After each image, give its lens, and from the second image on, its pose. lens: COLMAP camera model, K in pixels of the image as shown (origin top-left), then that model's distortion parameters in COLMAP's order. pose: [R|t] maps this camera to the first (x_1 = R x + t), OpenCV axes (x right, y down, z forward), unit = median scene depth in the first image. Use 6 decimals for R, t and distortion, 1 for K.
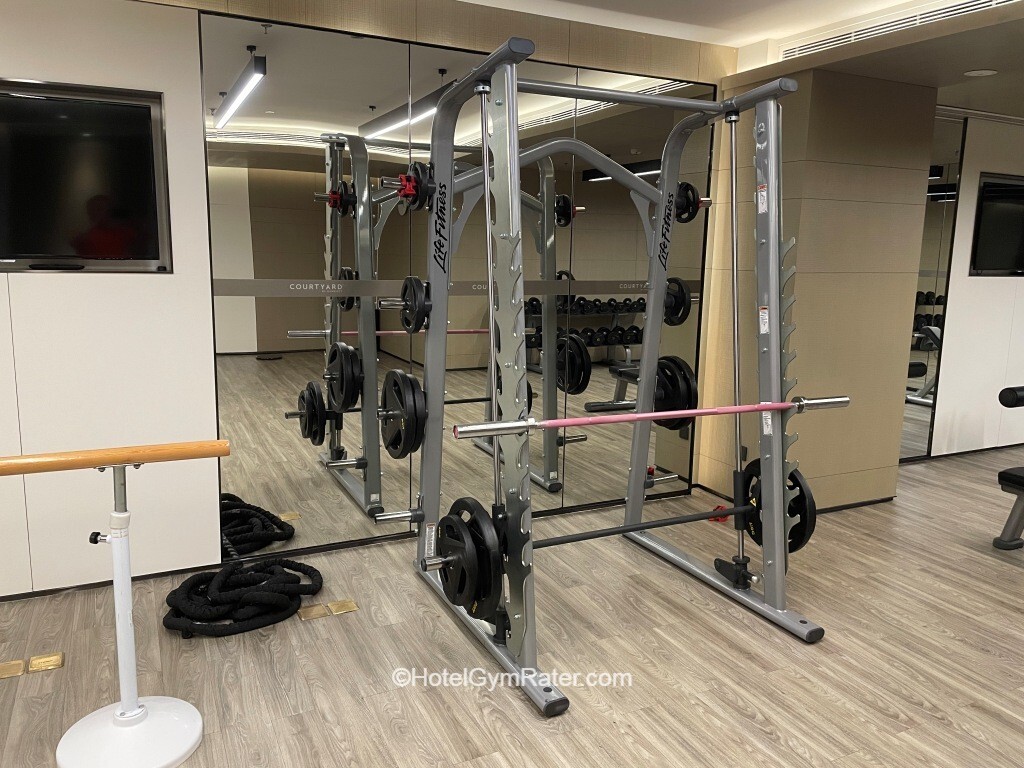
lens RADIAL K [[781.6, 0, 511.2], [0, 781.6, 381.1], [0, 0, 1]] dist [-0.000628, -0.009326]
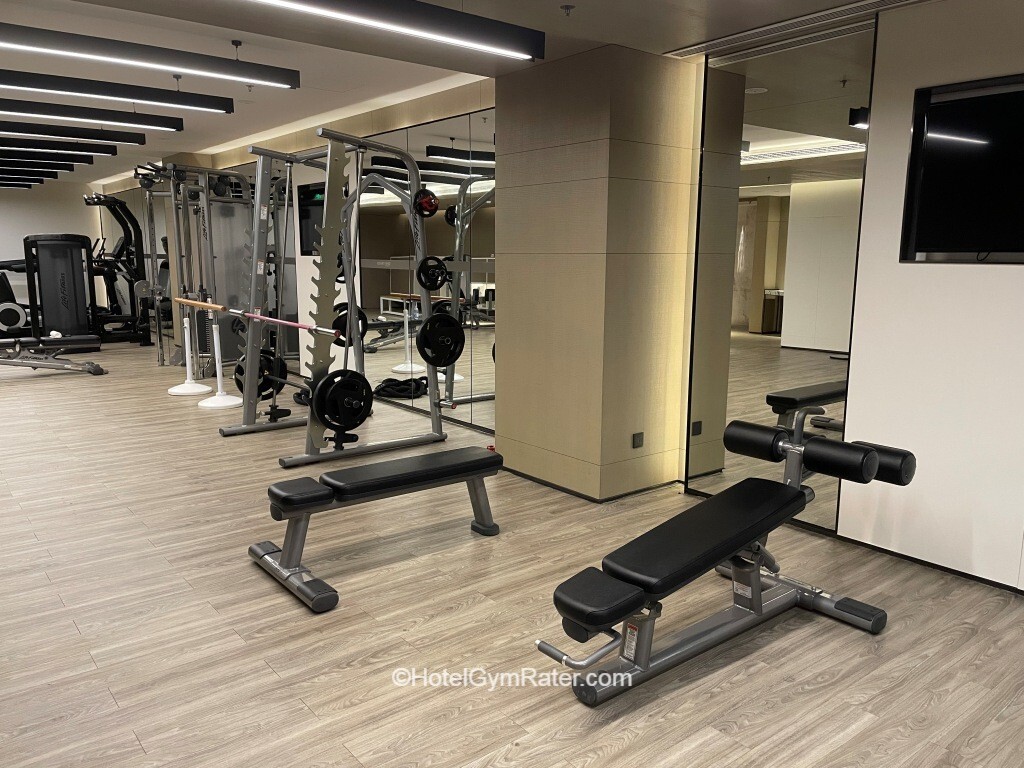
lens RADIAL K [[781.6, 0, 511.9], [0, 781.6, 387.4], [0, 0, 1]] dist [-0.000628, -0.009326]
pose [[0.225264, 0.143113, -0.963730, 1.691018], [-0.169887, 0.979769, 0.105785, -0.075079], [0.959372, 0.139896, 0.245020, 0.843344]]
